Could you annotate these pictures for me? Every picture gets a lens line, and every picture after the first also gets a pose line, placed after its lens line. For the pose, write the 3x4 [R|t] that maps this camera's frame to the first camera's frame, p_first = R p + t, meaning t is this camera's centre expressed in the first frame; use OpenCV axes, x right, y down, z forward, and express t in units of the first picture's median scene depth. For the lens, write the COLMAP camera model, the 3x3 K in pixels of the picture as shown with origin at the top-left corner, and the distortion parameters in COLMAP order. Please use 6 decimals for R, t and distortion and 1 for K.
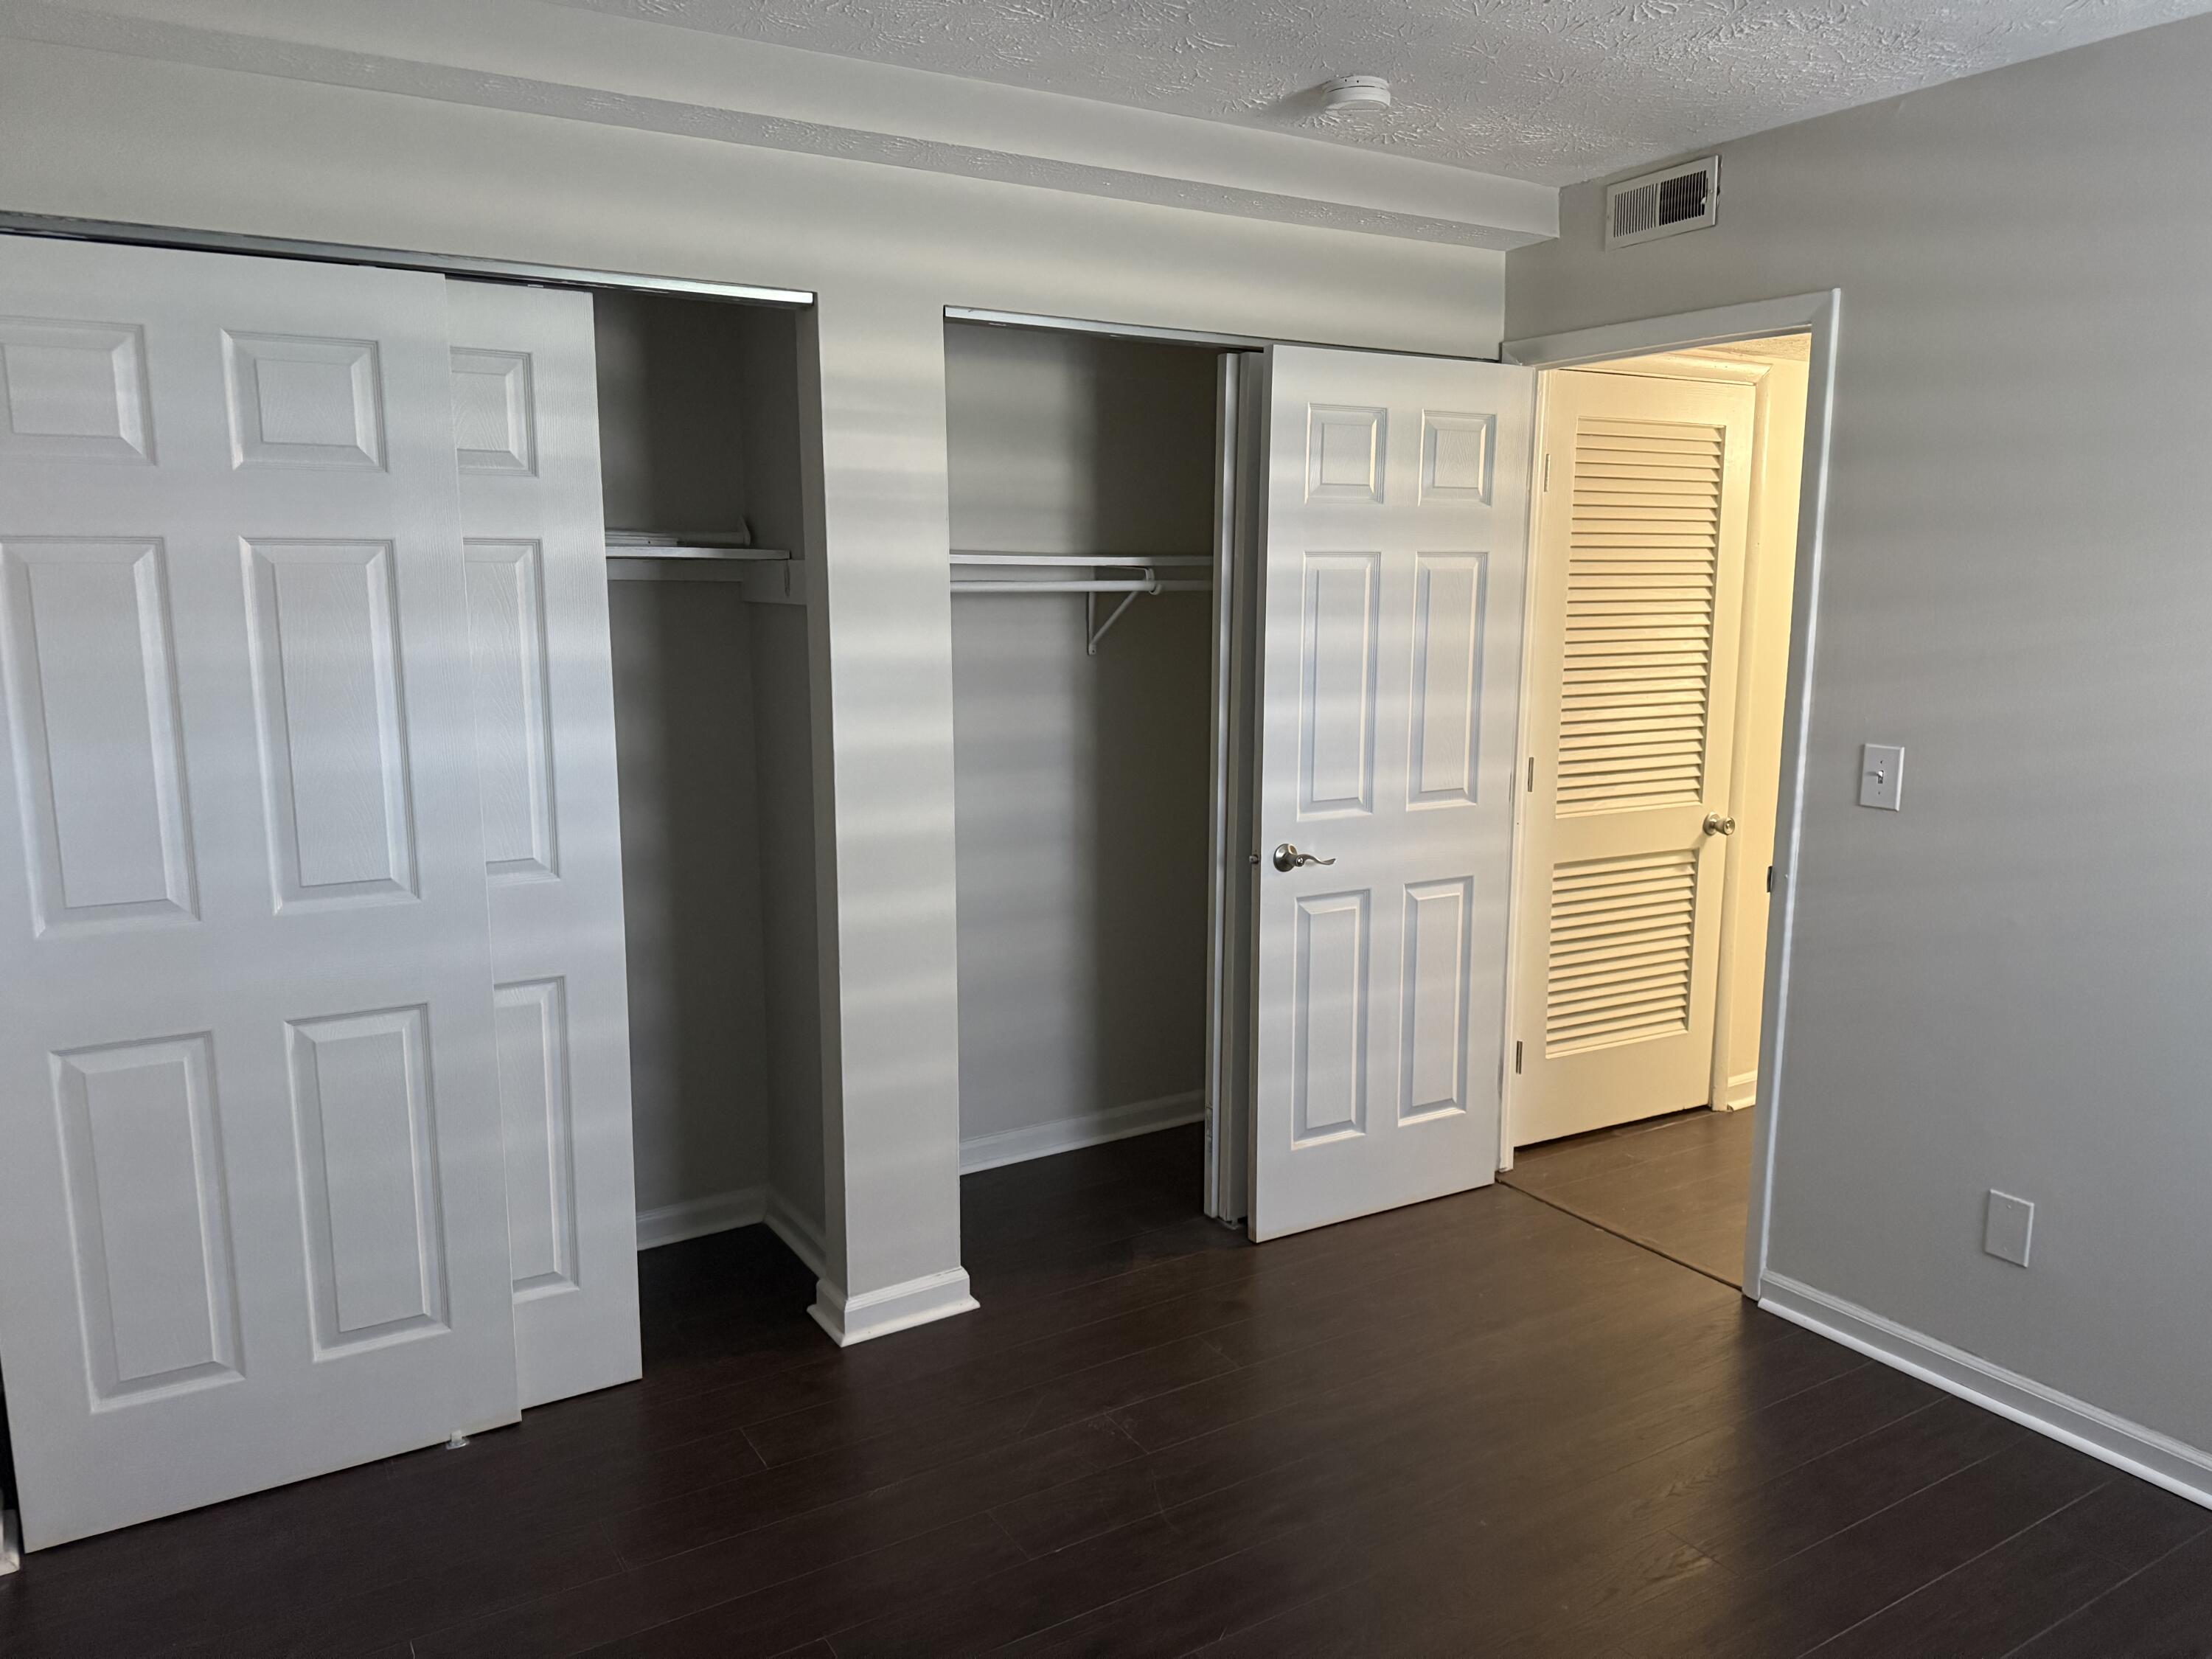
lens RADIAL K [[1551.6, 0, 1104.0], [0, 1551.6, 839.3], [0, 0, 1]] dist [0.060863, -0.039764]
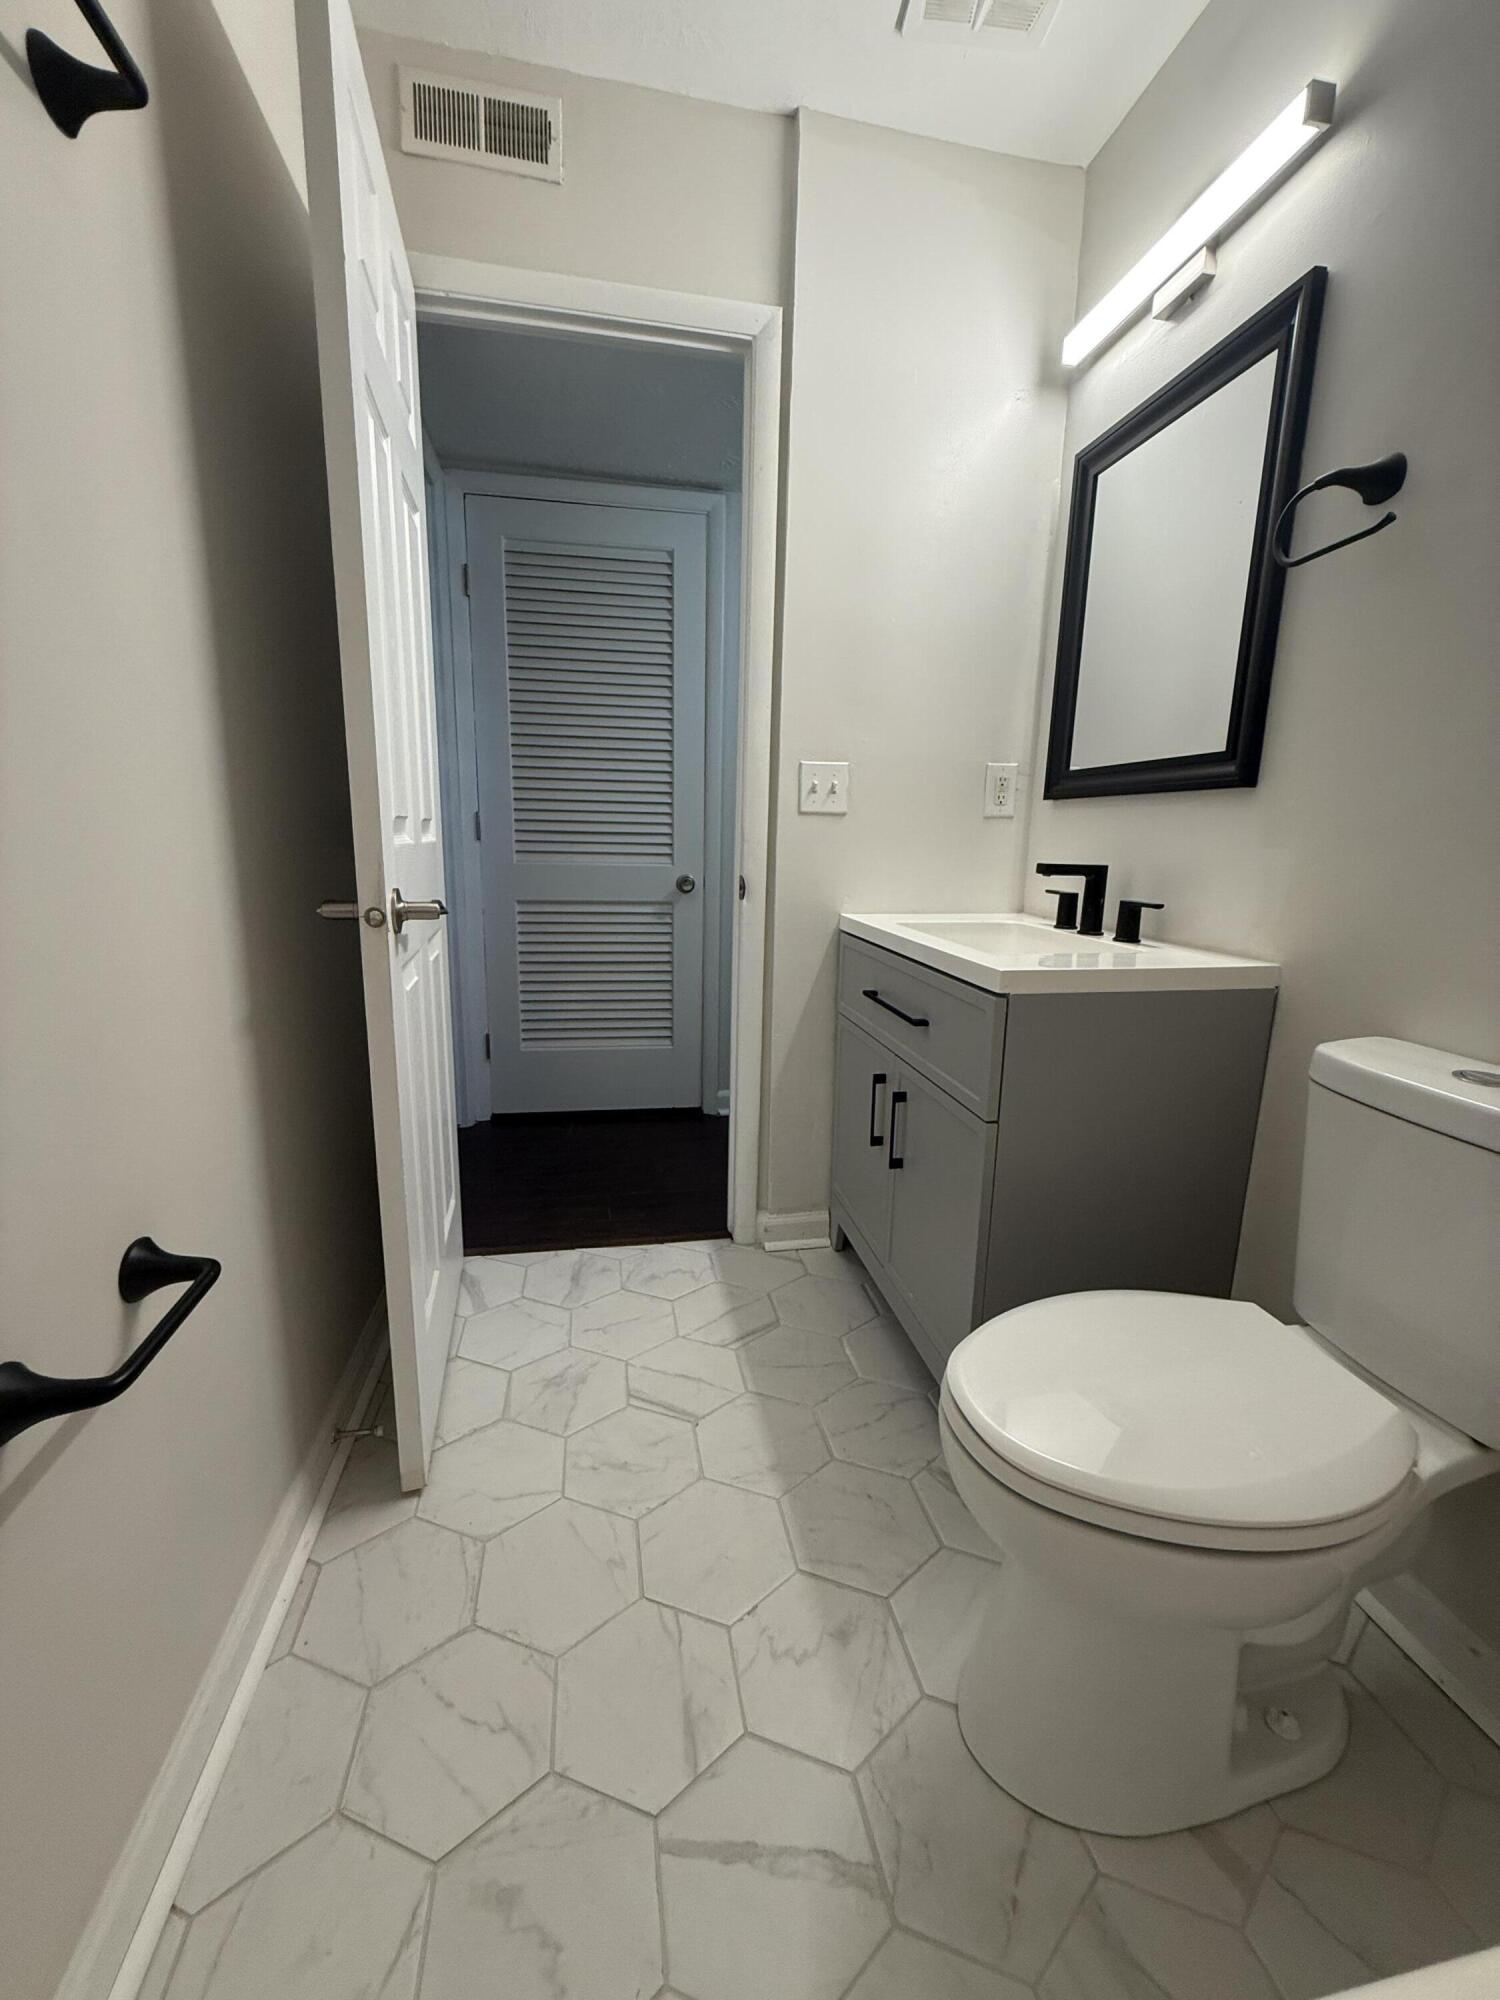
lens RADIAL K [[795.8, 0, 742.5], [0, 795.8, 988.2], [0, 0, 1]] dist [0.002112, -0.000269]
pose [[0.937969, 0.081164, -0.337086, 0.656056], [-0.074836, 0.996690, 0.031748, 0.050885], [0.338547, -0.004553, 0.940938, 0.418644]]
